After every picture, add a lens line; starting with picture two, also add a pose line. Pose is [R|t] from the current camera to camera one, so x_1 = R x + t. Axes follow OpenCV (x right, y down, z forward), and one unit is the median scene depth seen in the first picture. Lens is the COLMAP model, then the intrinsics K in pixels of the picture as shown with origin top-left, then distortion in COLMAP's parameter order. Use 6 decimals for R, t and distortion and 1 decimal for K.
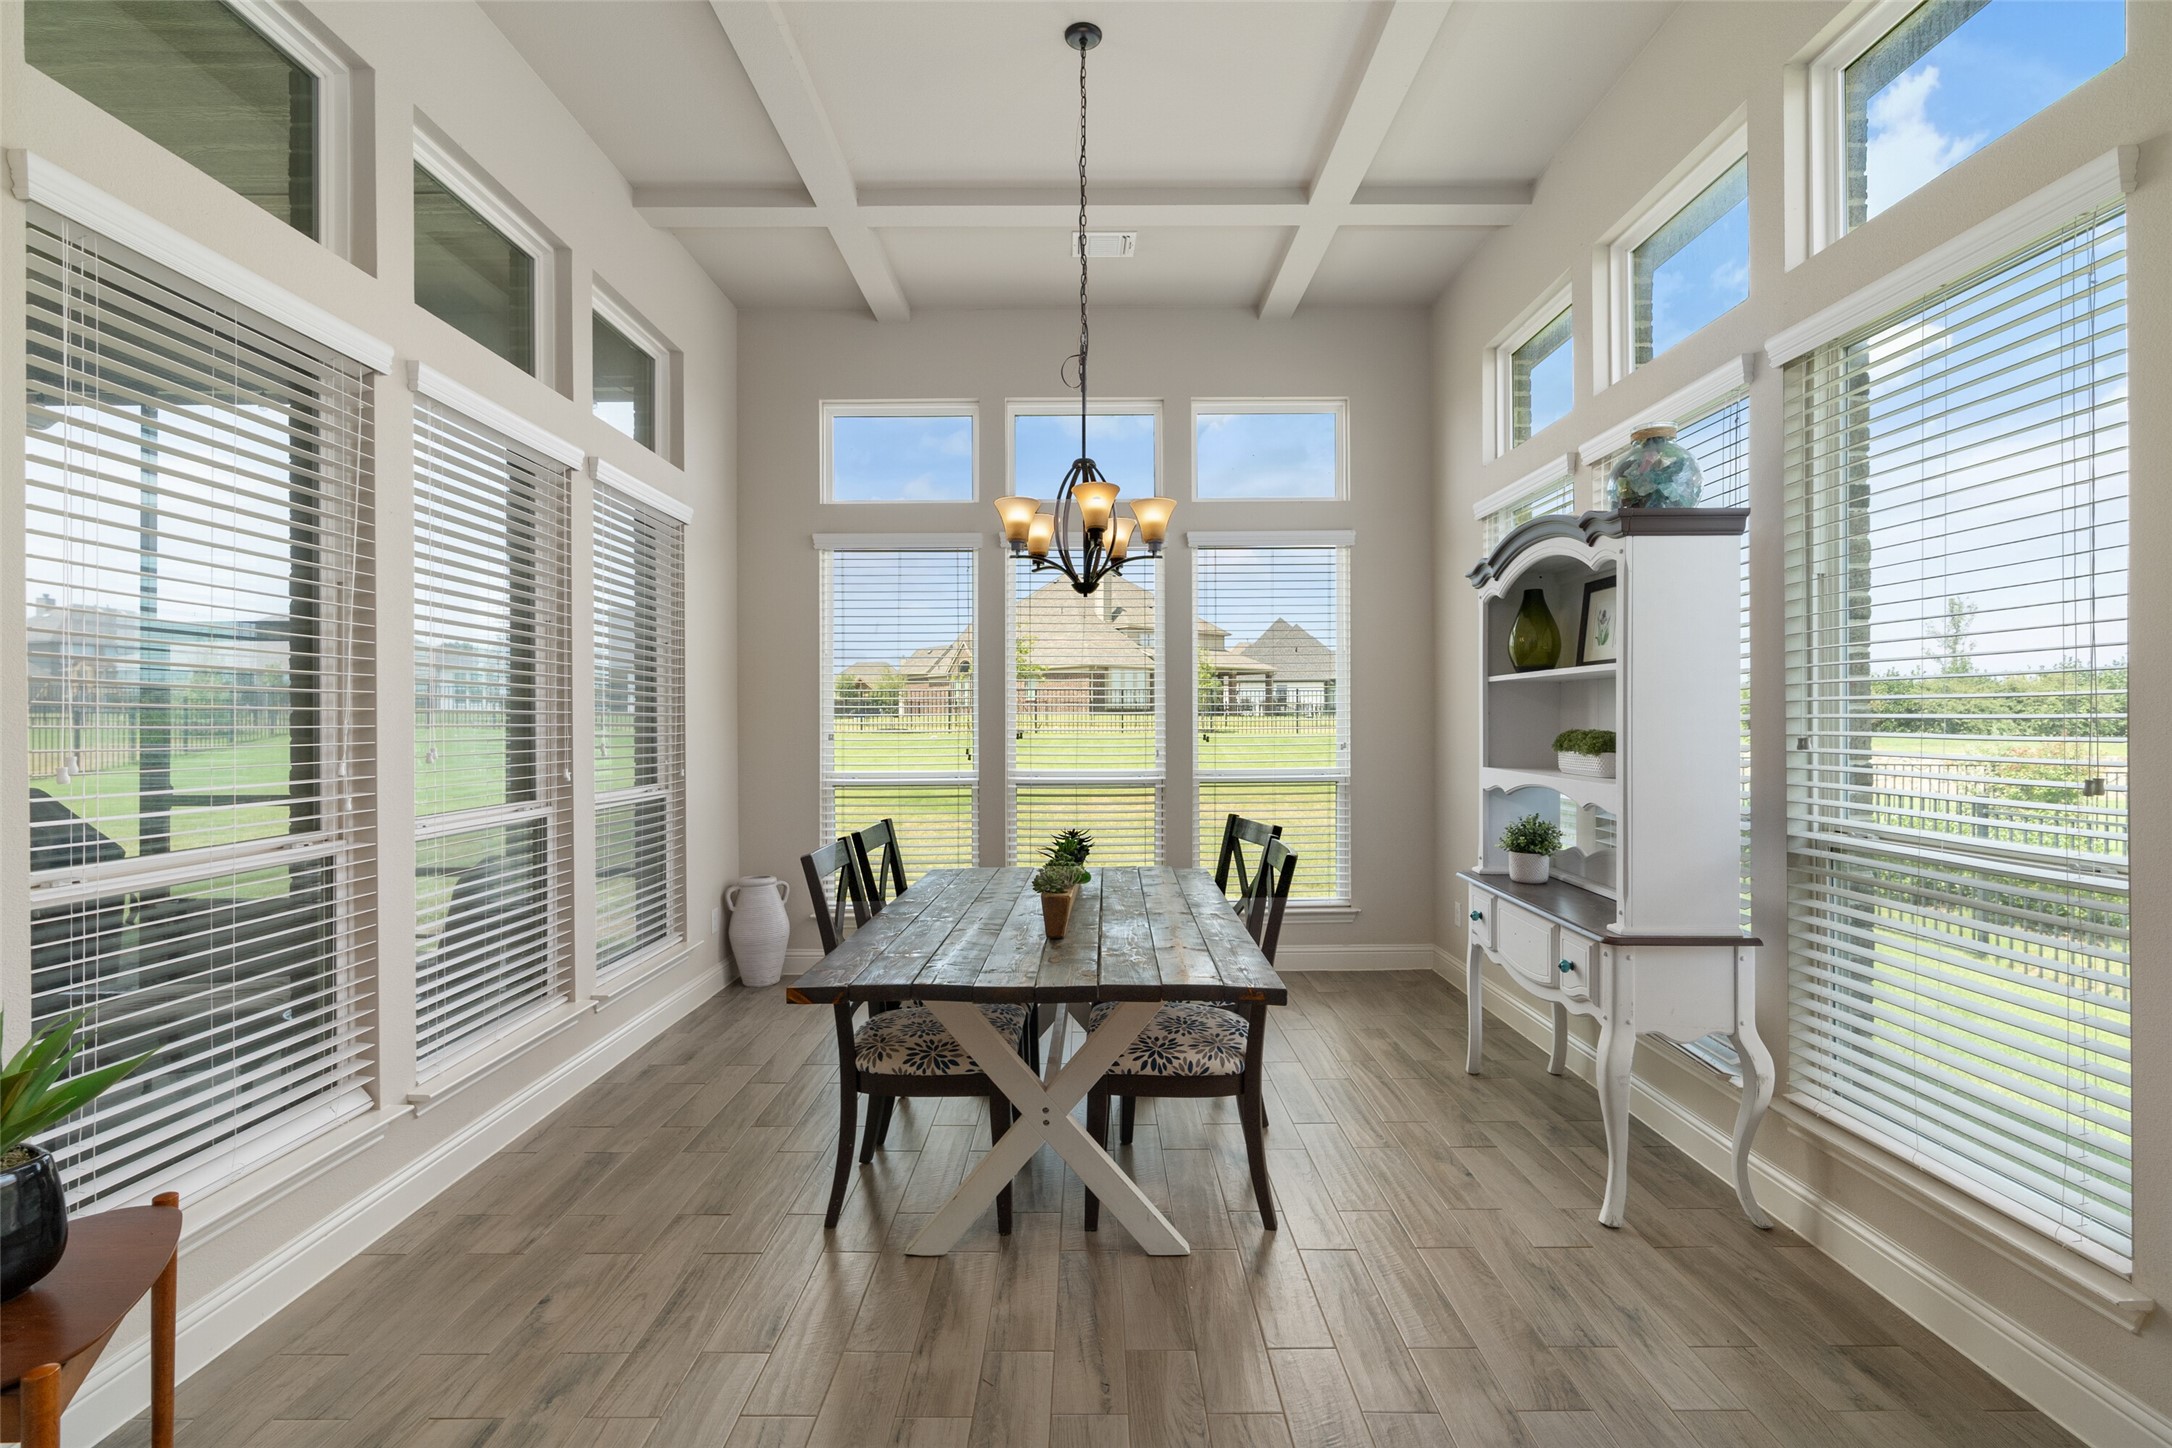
lens RADIAL K [[991.9, 0, 1085.3], [0, 991.9, 727.4], [0, 0, 1]] dist [-0.008778, 0.004088]
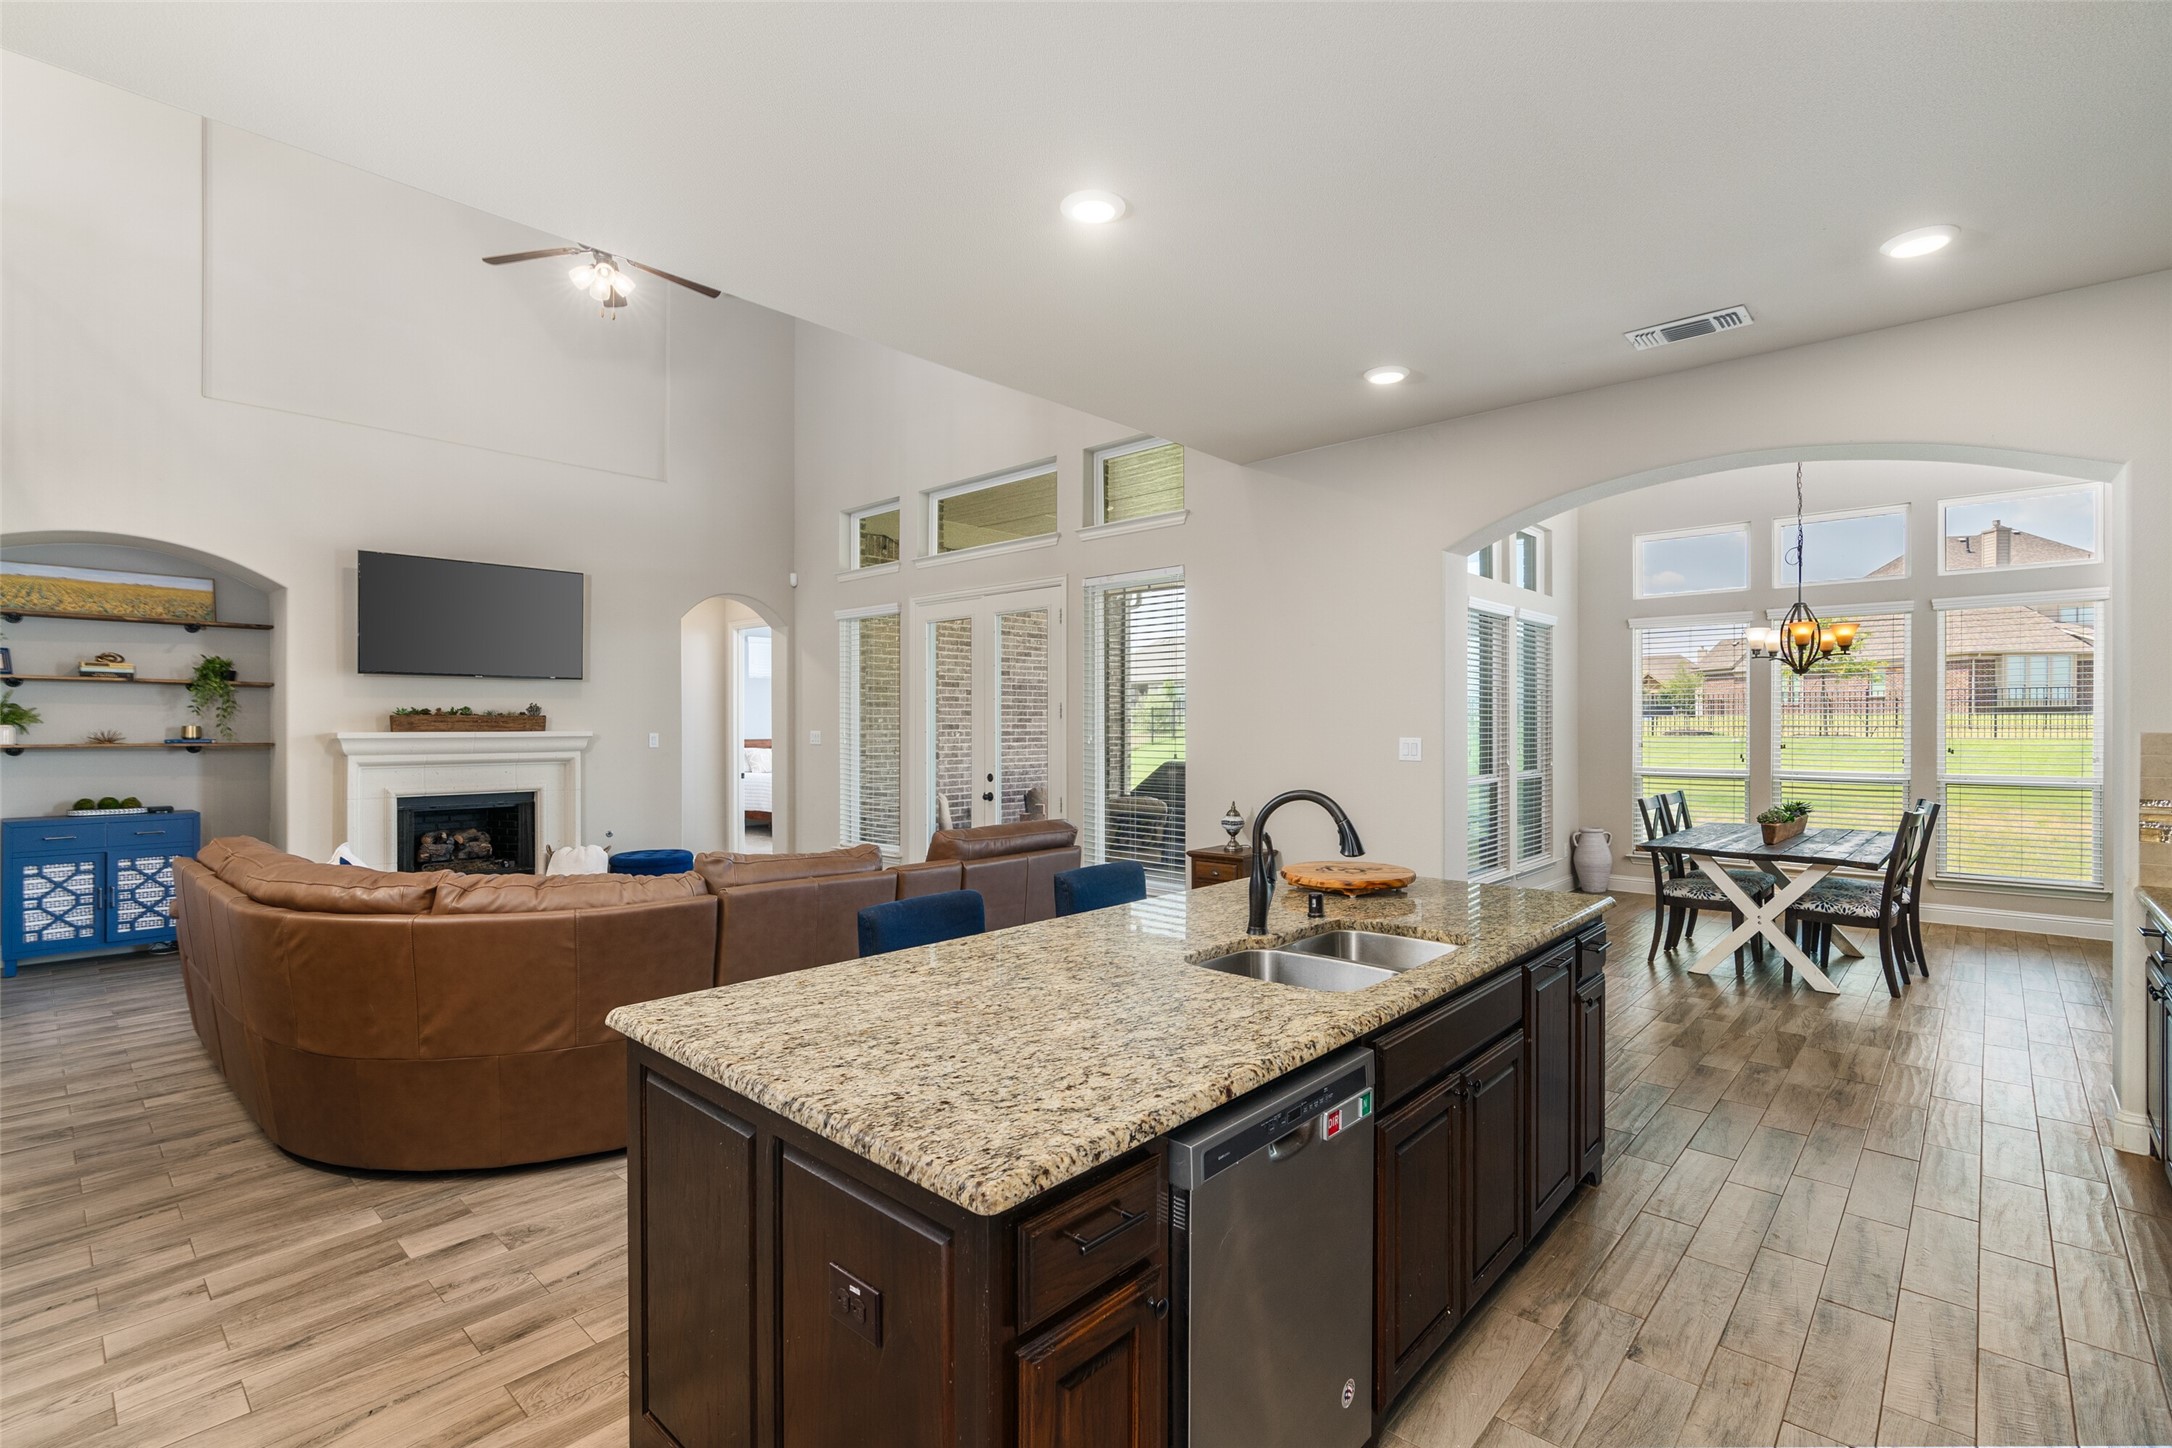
lens RADIAL K [[991.9, 0, 1098.8], [0, 991.9, 726.5], [0, 0, 1]] dist [-0.008778, 0.004088]
pose [[0.745672, 0.005770, -0.666288, 0.253823], [-0.005600, 0.999981, 0.002392, -0.031472], [0.666289, 0.001947, 0.745691, -1.266429]]
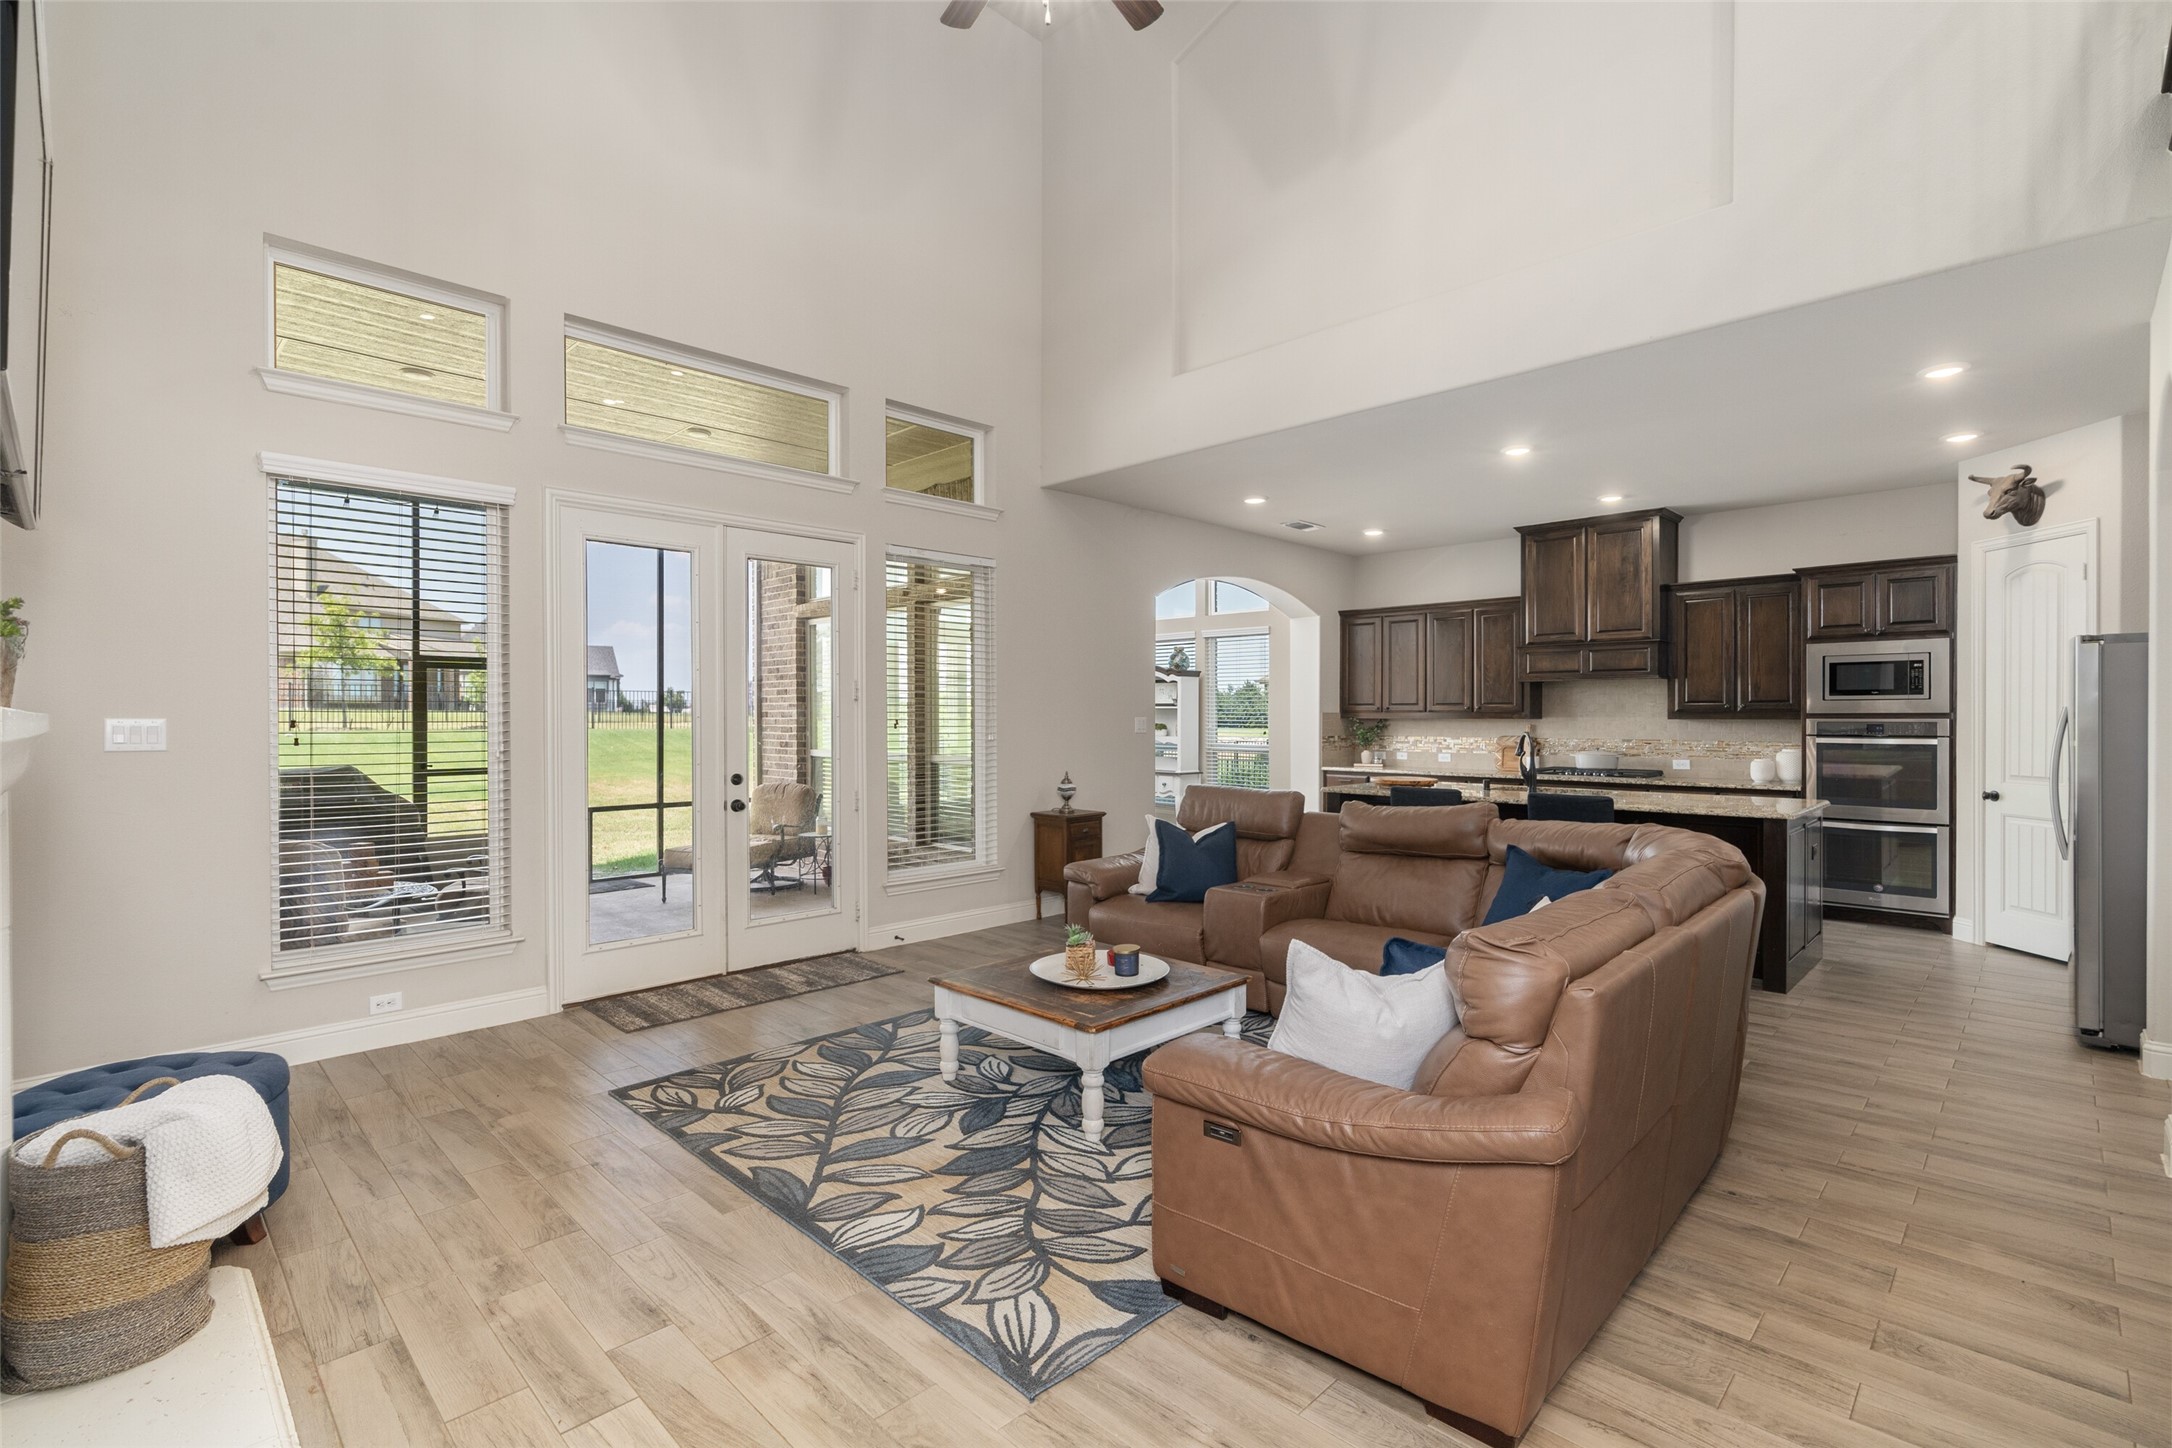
lens RADIAL K [[991.9, 0, 1073.9], [0, 991.9, 720.3], [0, 0, 1]] dist [-0.008778, 0.004088]
pose [[0.700398, -0.001041, 0.713752, -2.192974], [0.003165, 0.999994, -0.001647, -0.001907], [-0.713746, 0.003413, 0.700397, -1.292567]]
